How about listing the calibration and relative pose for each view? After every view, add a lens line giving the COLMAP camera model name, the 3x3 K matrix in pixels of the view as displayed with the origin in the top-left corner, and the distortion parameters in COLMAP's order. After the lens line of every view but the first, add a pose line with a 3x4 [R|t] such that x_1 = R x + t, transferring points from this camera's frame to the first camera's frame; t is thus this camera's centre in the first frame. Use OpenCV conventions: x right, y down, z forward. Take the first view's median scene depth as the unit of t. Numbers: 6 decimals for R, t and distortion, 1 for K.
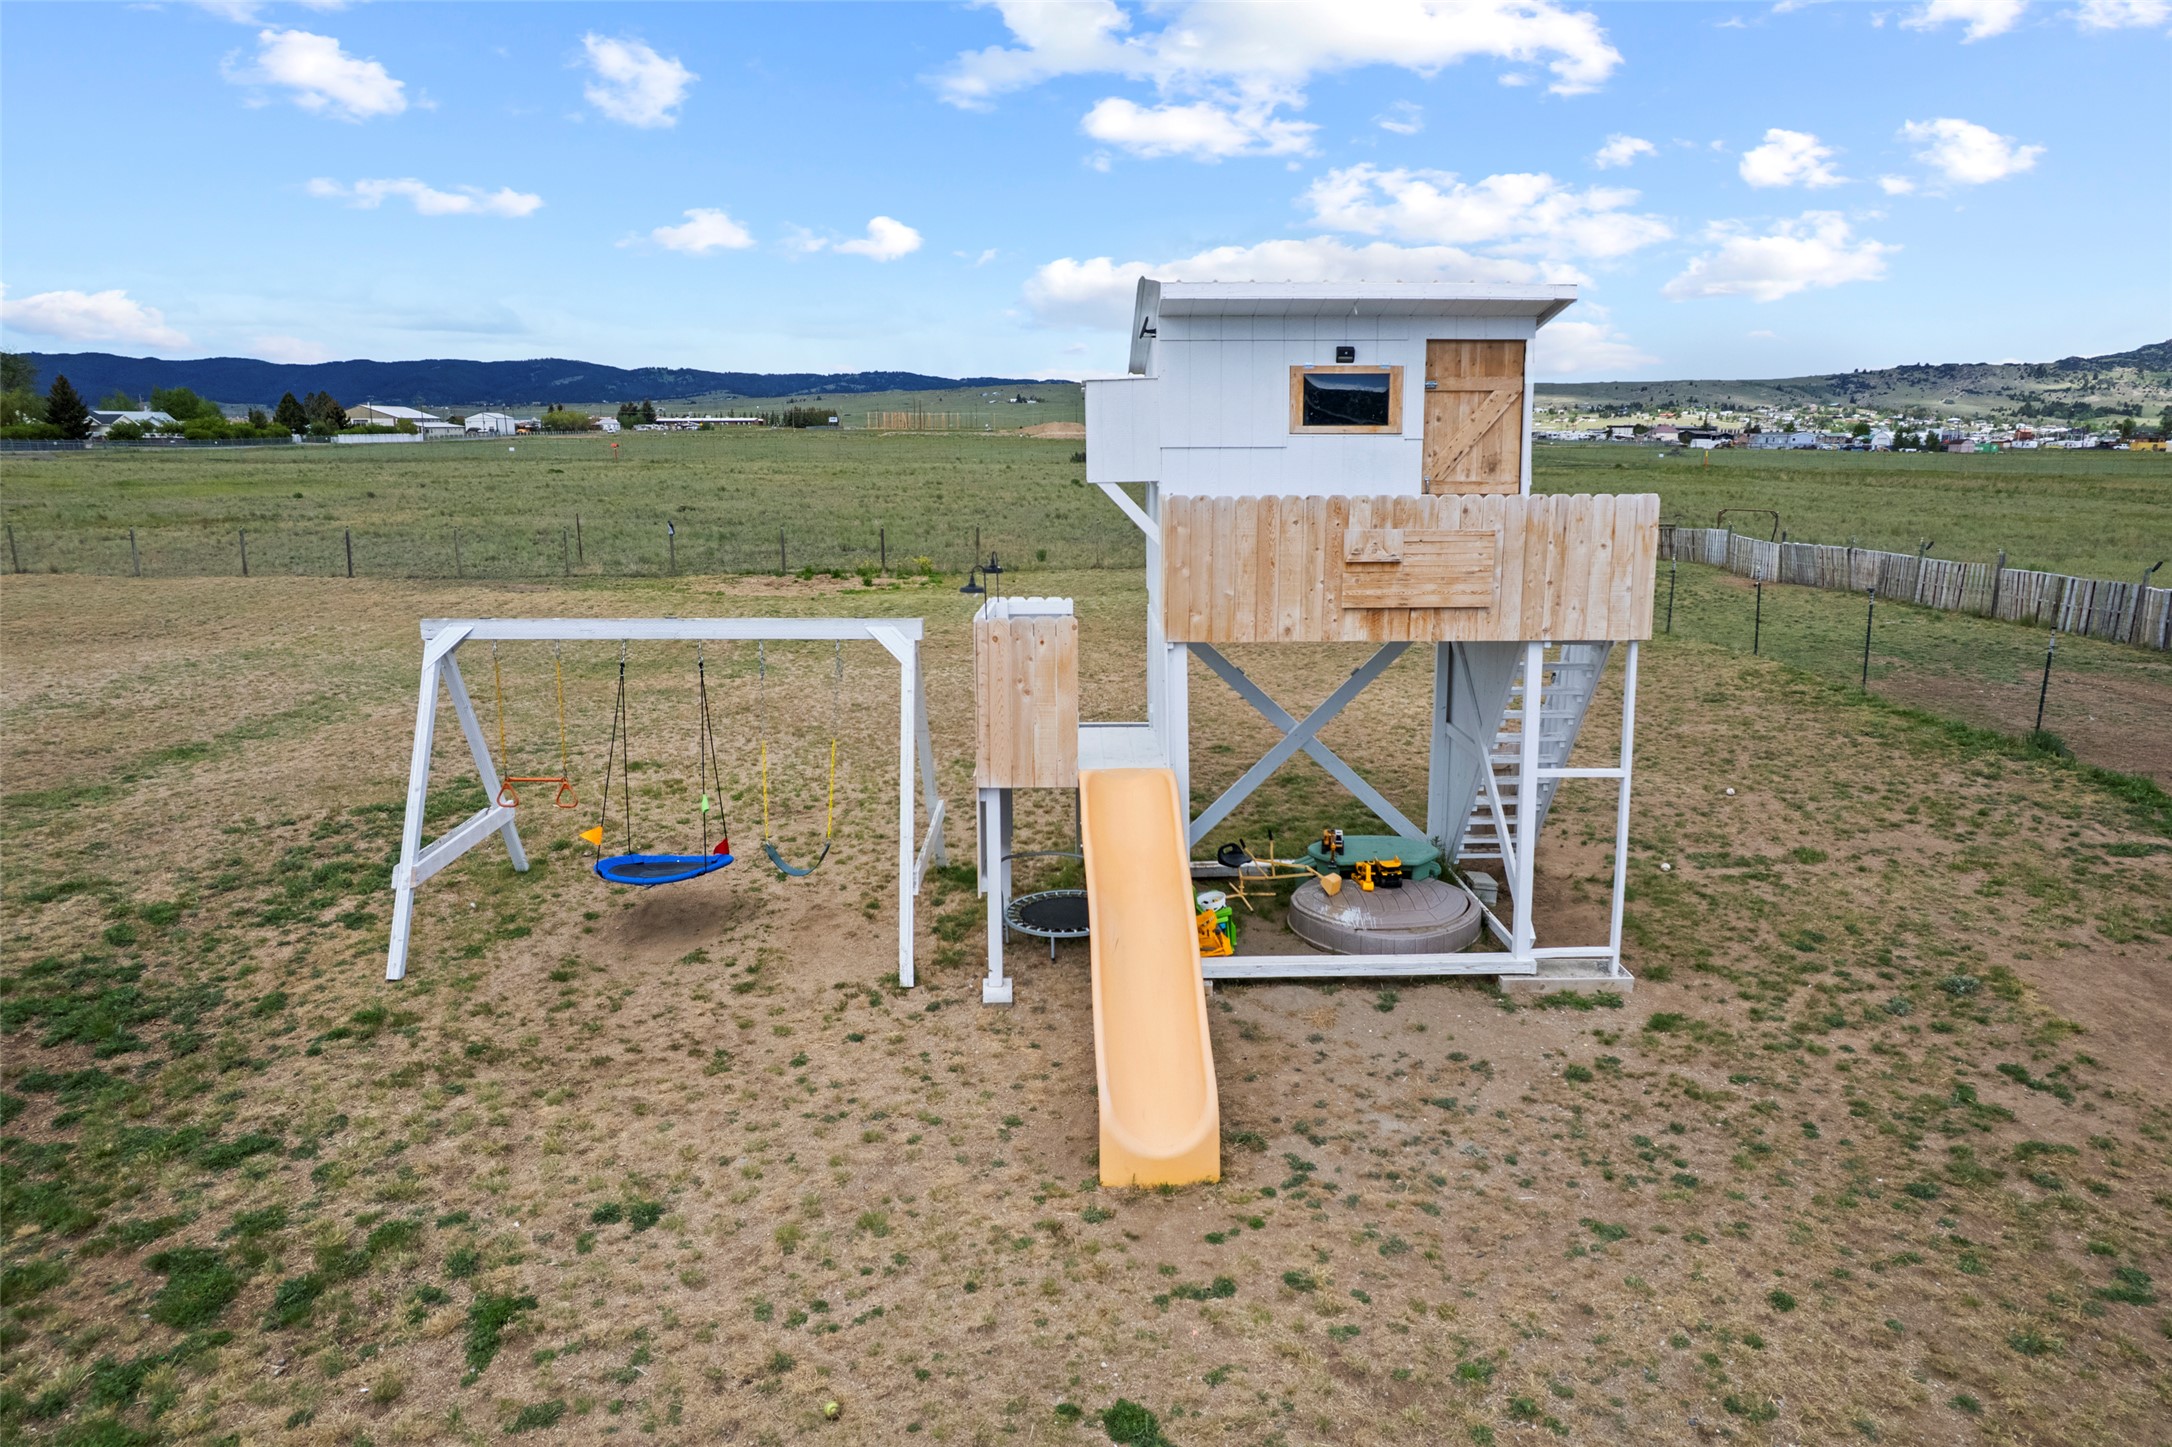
lens RADIAL K [[1392.8, 0, 1086.0], [0, 1392.8, 723.5], [0, 0, 1]] dist [-0.079781, 0.068333]
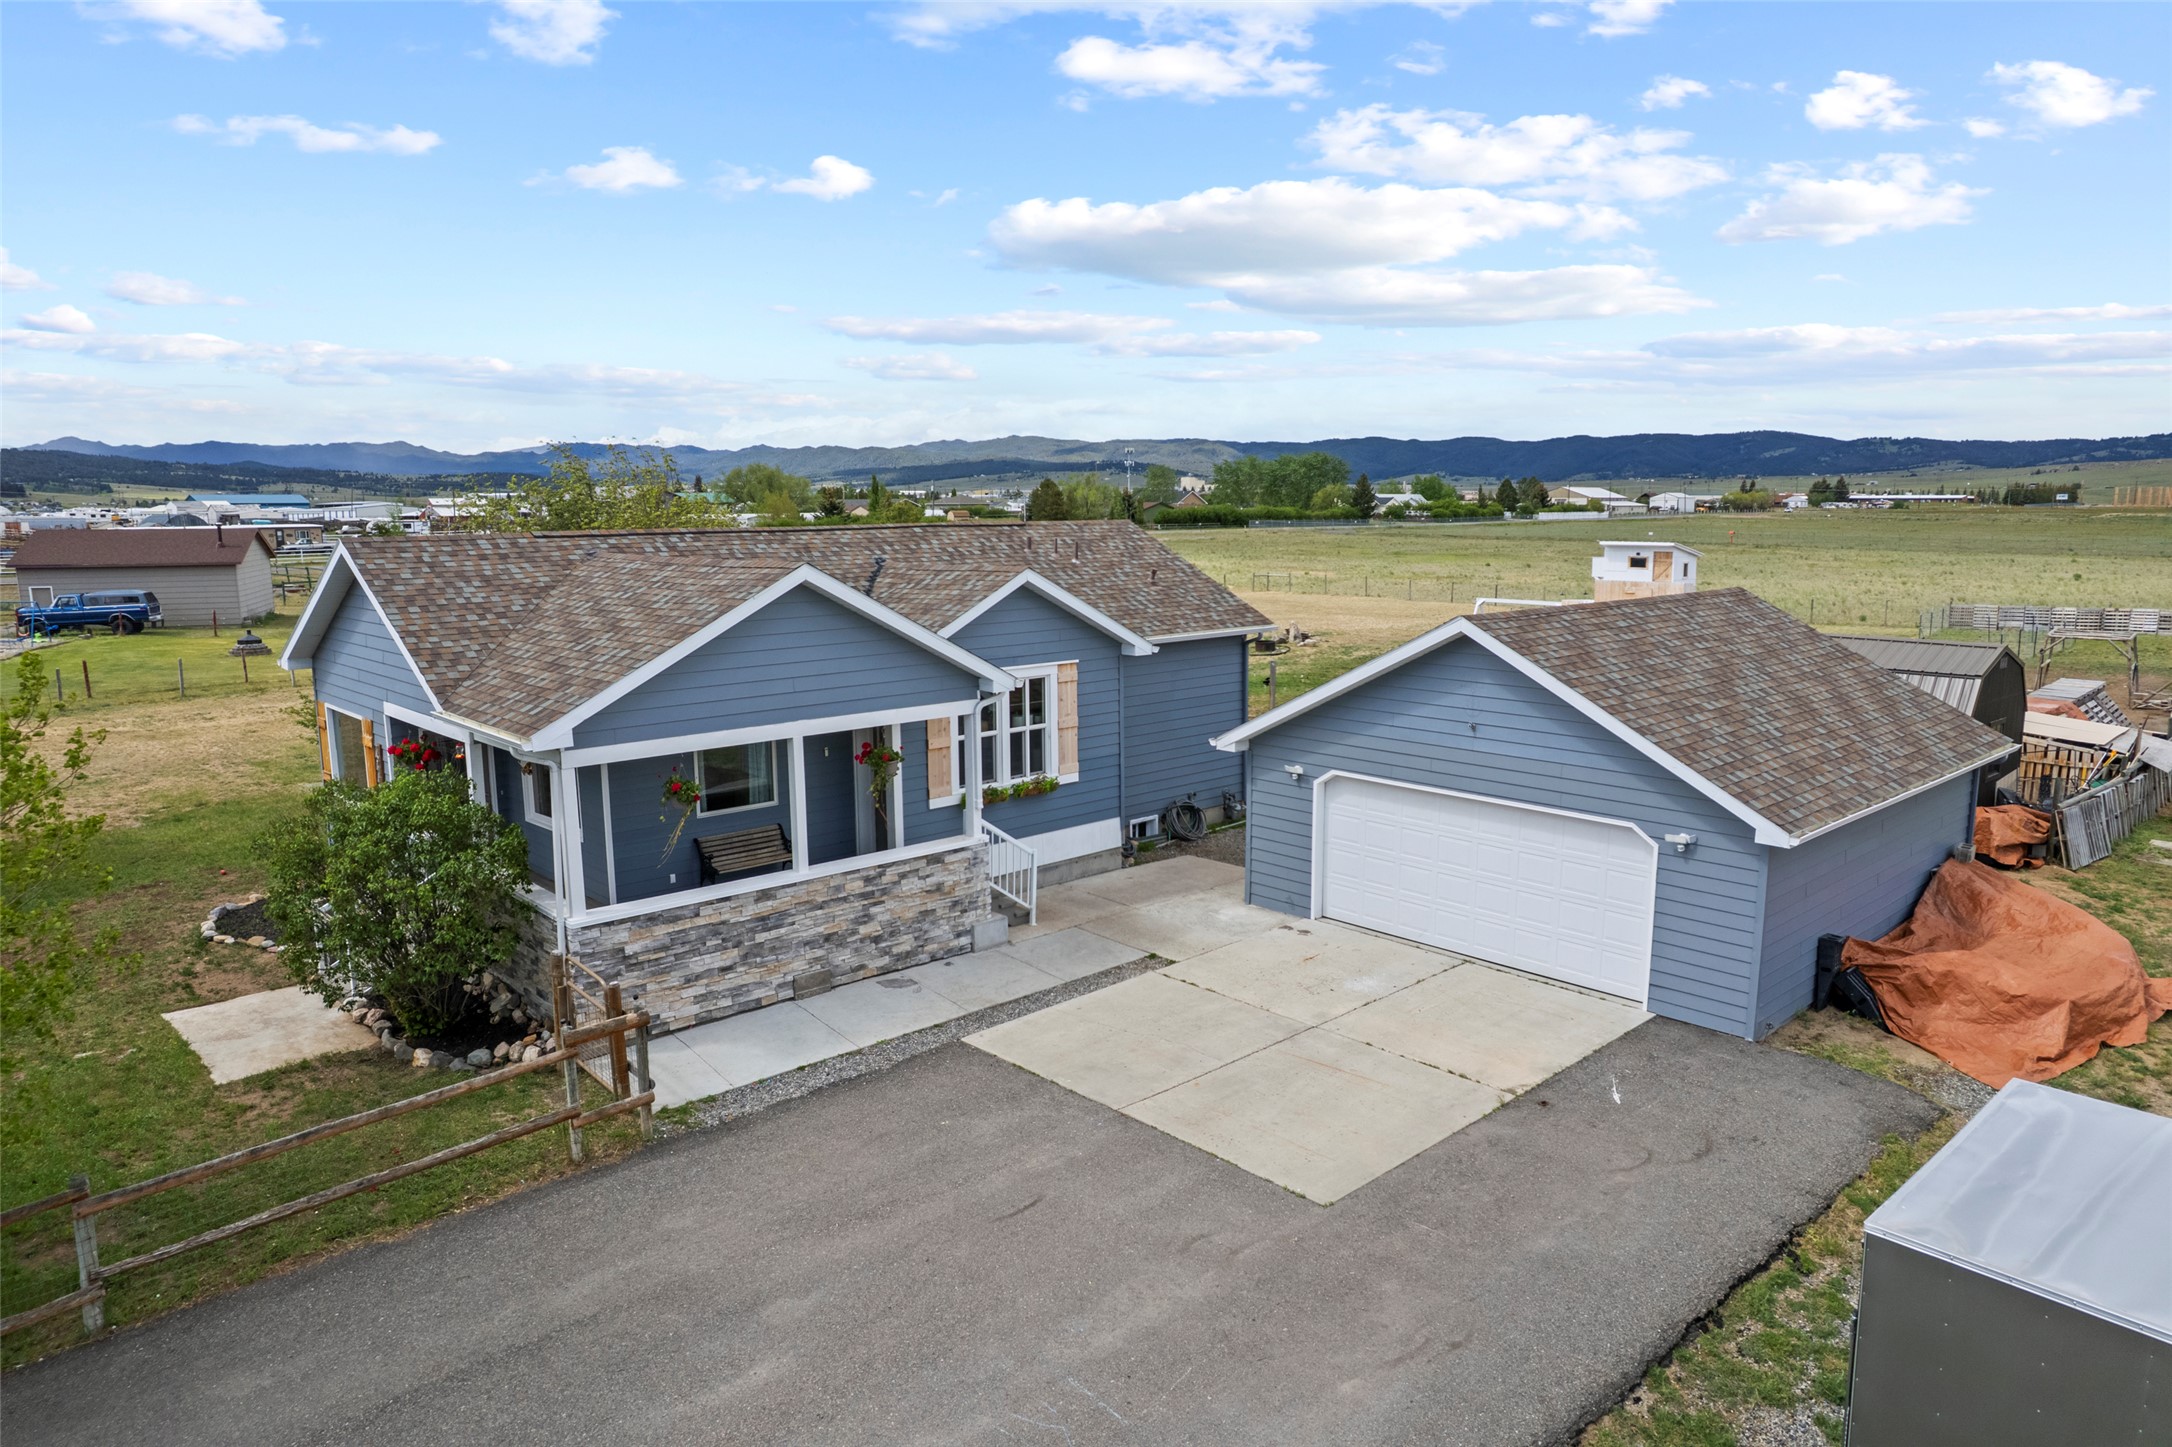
lens RADIAL K [[1392.8, 0, 1086.0], [0, 1392.8, 723.5], [0, 0, 1]] dist [-0.079781, 0.068333]
pose [[0.686077, 0.111074, -0.719000, 0.084720], [-0.146761, 0.989090, 0.012757, 0.019959], [0.712573, 0.096769, 0.694893, -0.133059]]
